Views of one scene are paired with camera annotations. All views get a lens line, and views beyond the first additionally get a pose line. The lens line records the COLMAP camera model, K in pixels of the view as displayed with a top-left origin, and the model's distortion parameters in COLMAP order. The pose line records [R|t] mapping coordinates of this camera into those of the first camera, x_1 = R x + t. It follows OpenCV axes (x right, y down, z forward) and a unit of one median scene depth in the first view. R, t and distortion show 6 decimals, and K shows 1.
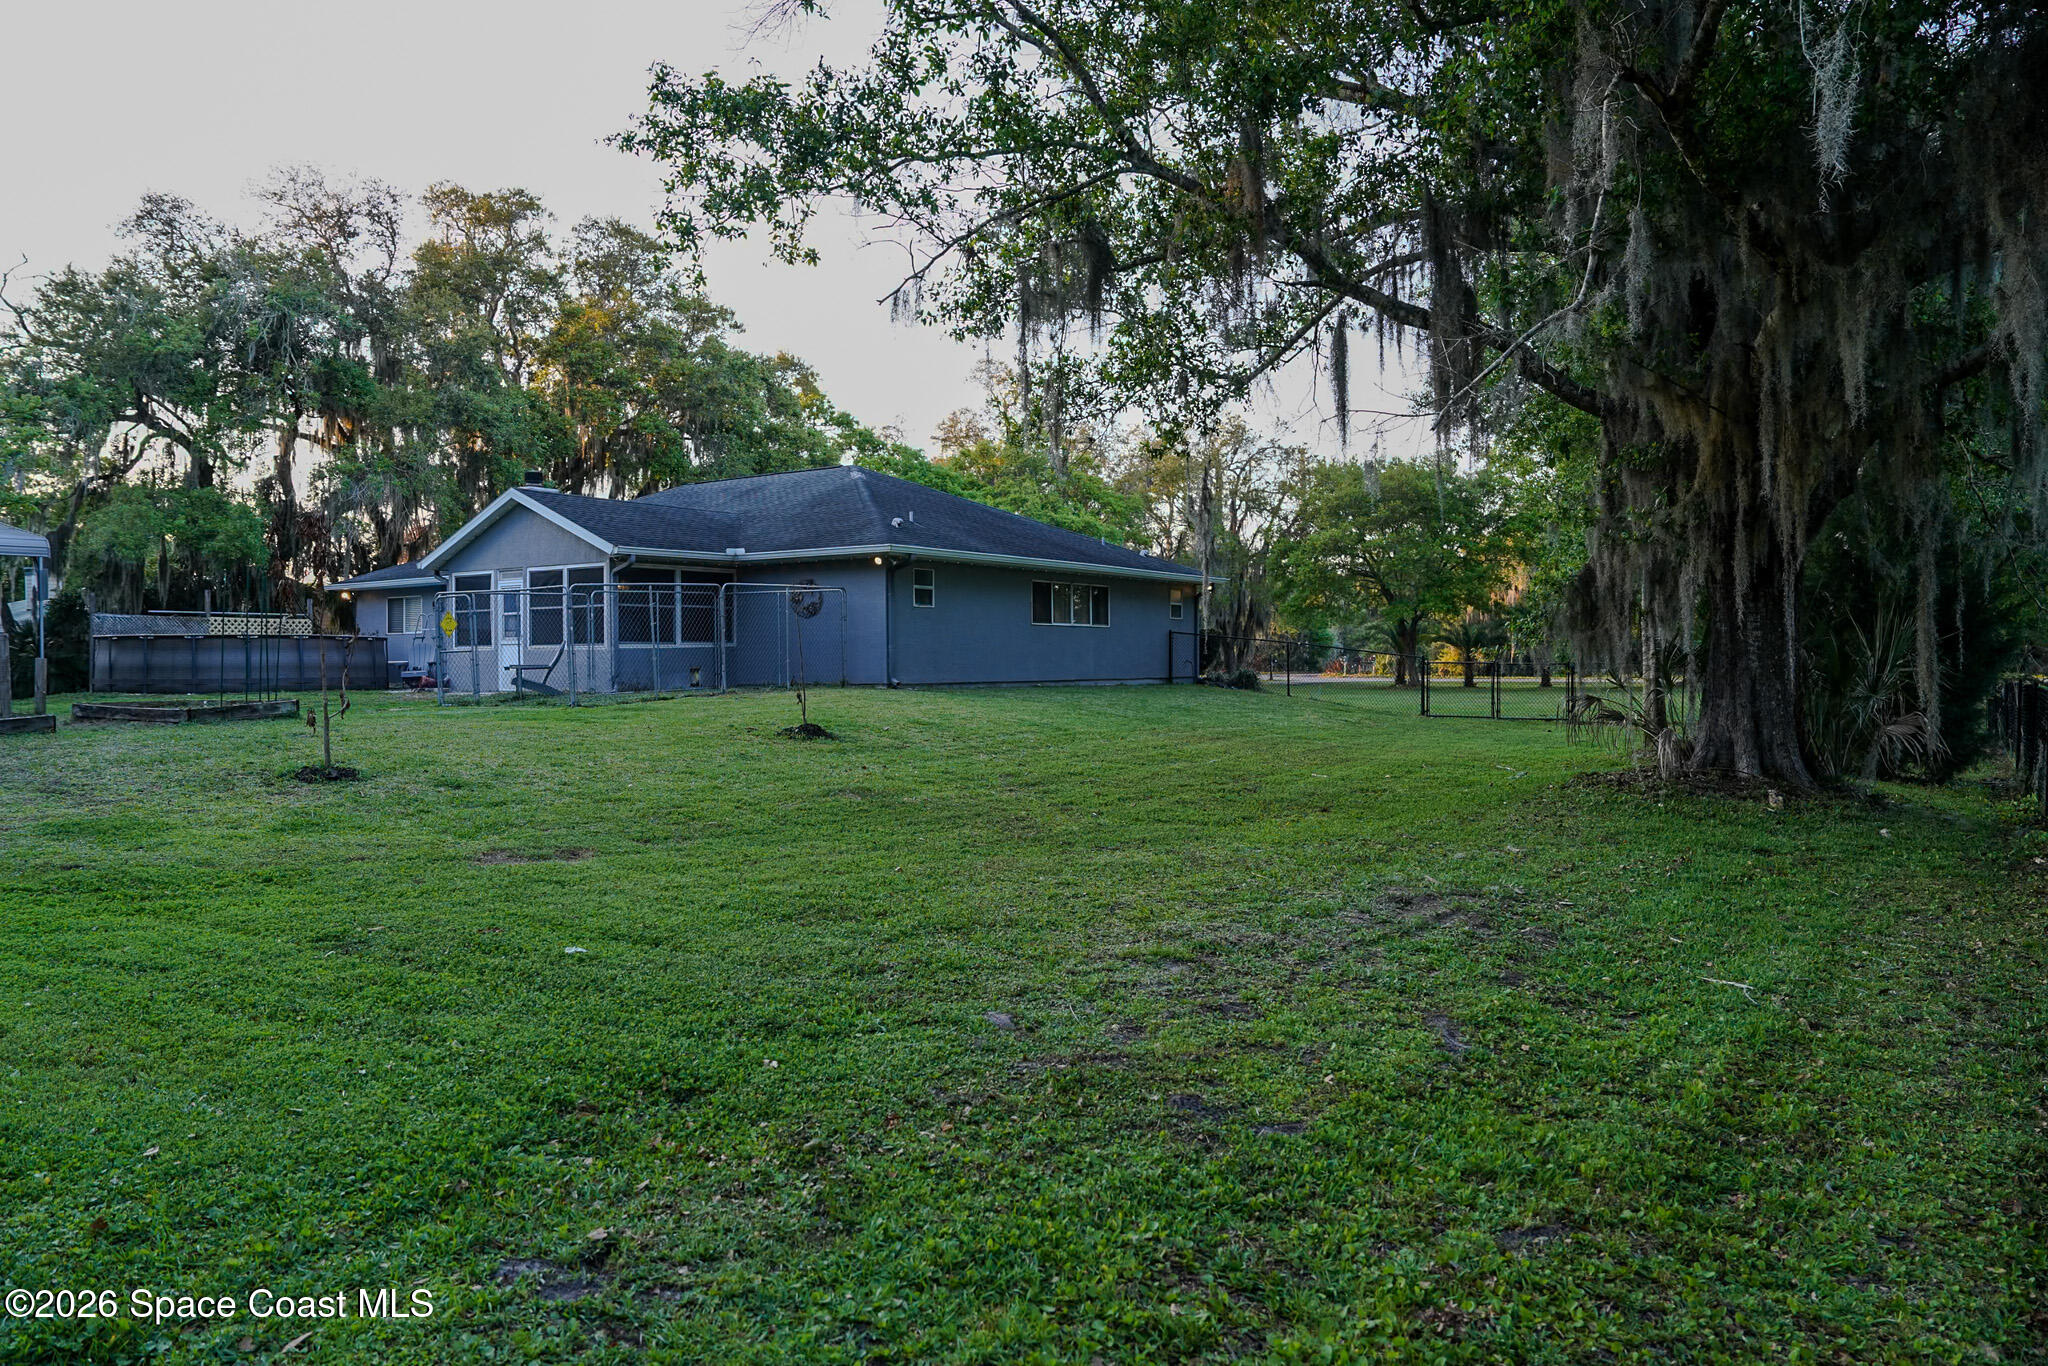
lens RADIAL K [[1387.4, 0, 1023.7], [0, 1387.4, 675.6], [0, 0, 1]] dist [-0.008771, -0.001781]
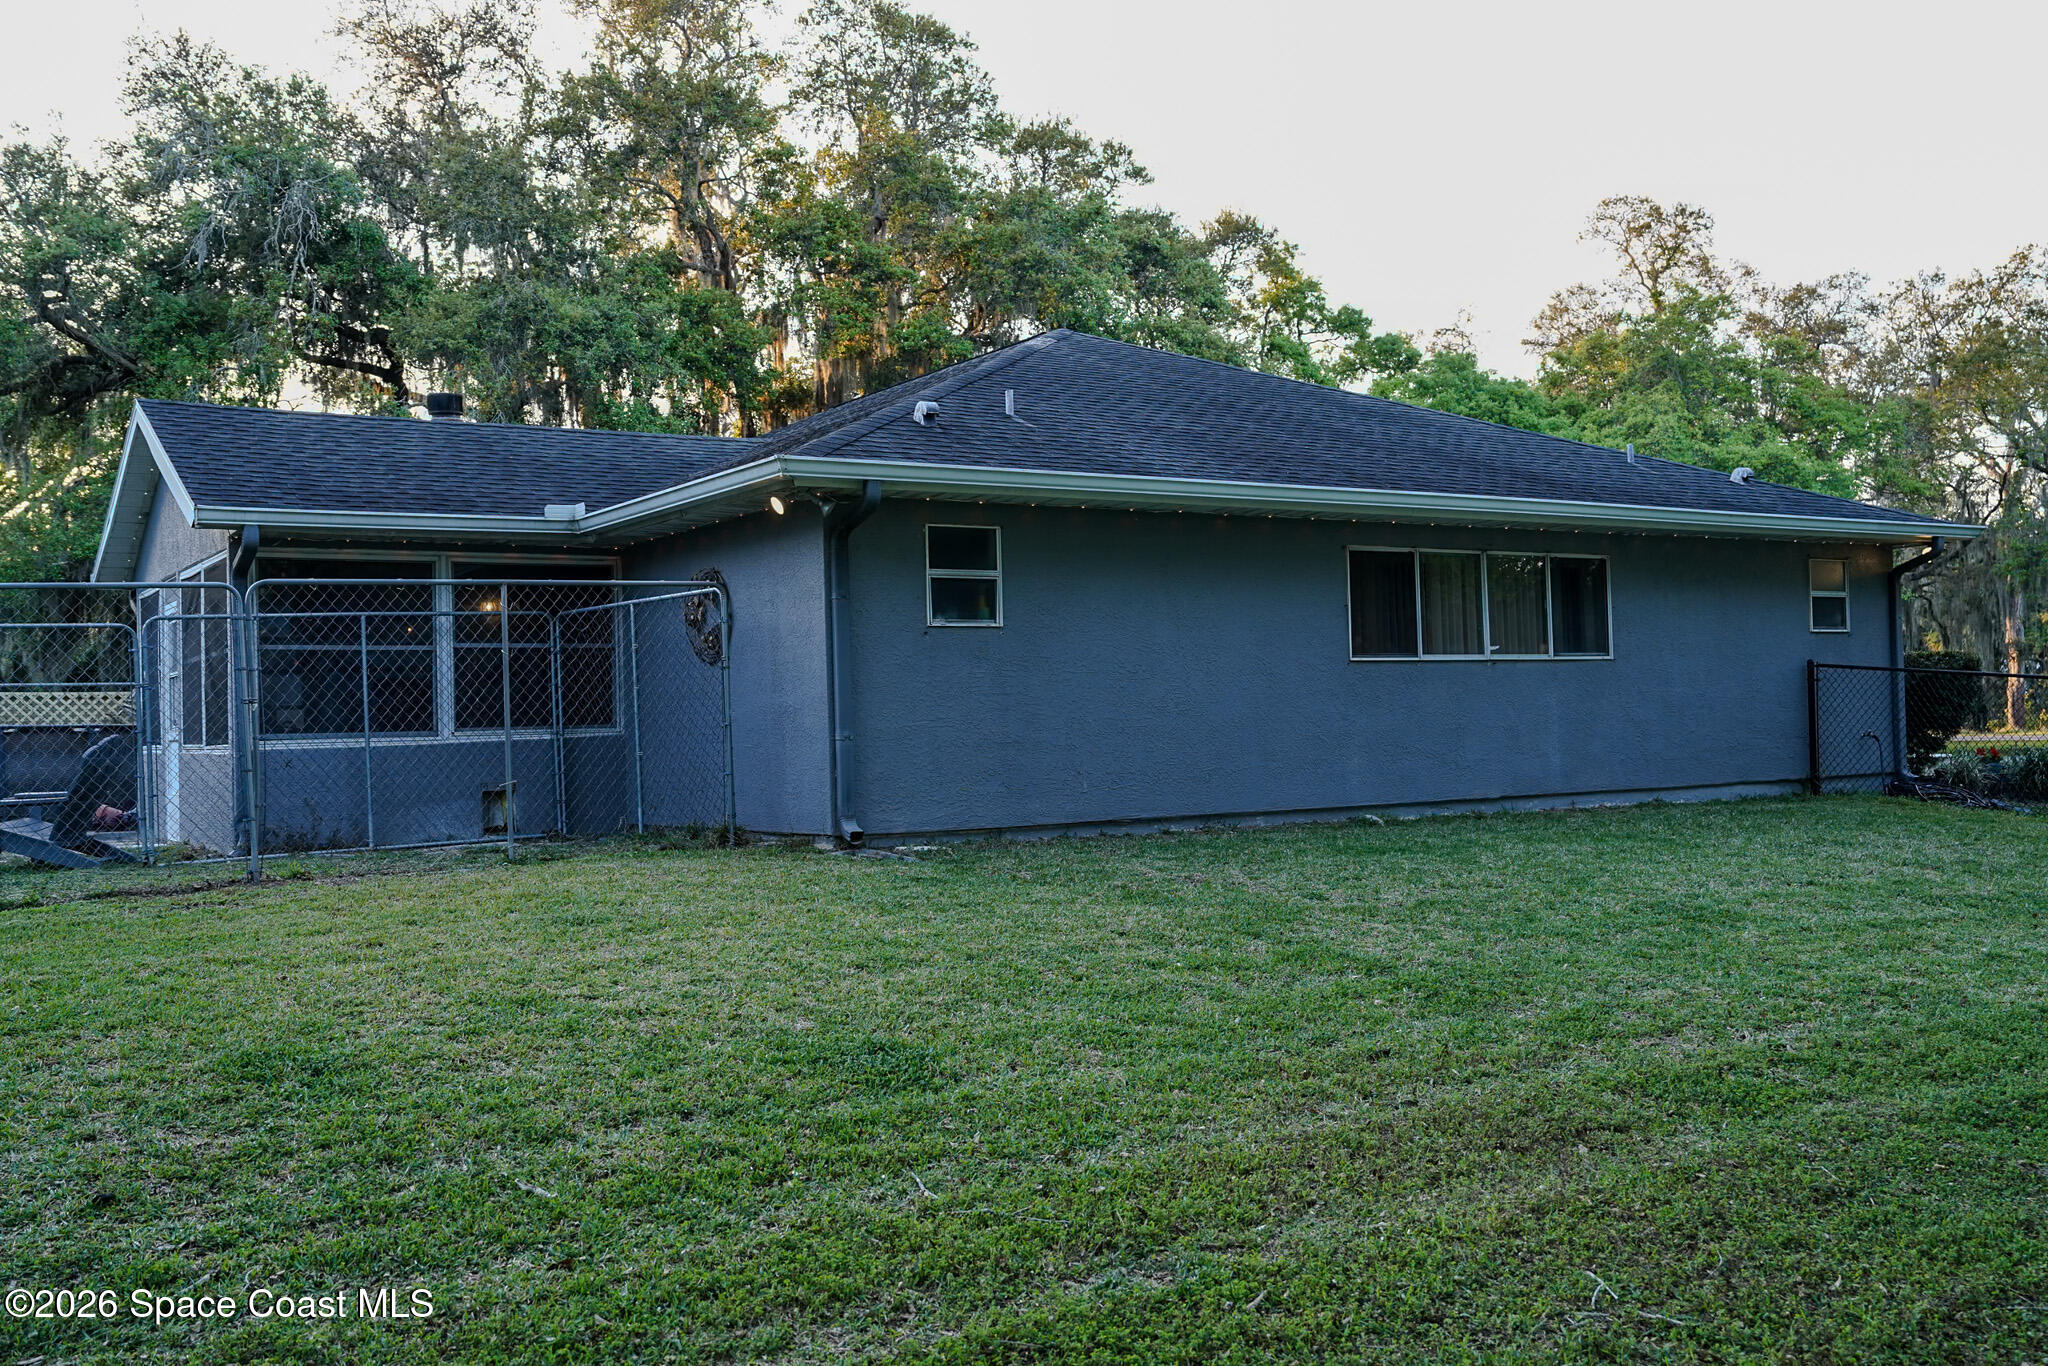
lens RADIAL K [[1950.8, 0, 1025.0], [0, 1950.8, 684.4], [0, 0, 1]] dist [-0.001567, 0.000000]
pose [[0.927080, -0.028483, -0.373779, 0.110310], [0.018392, 0.999364, -0.030536, -0.013587], [0.374411, 0.021435, 0.927015, 0.407246]]
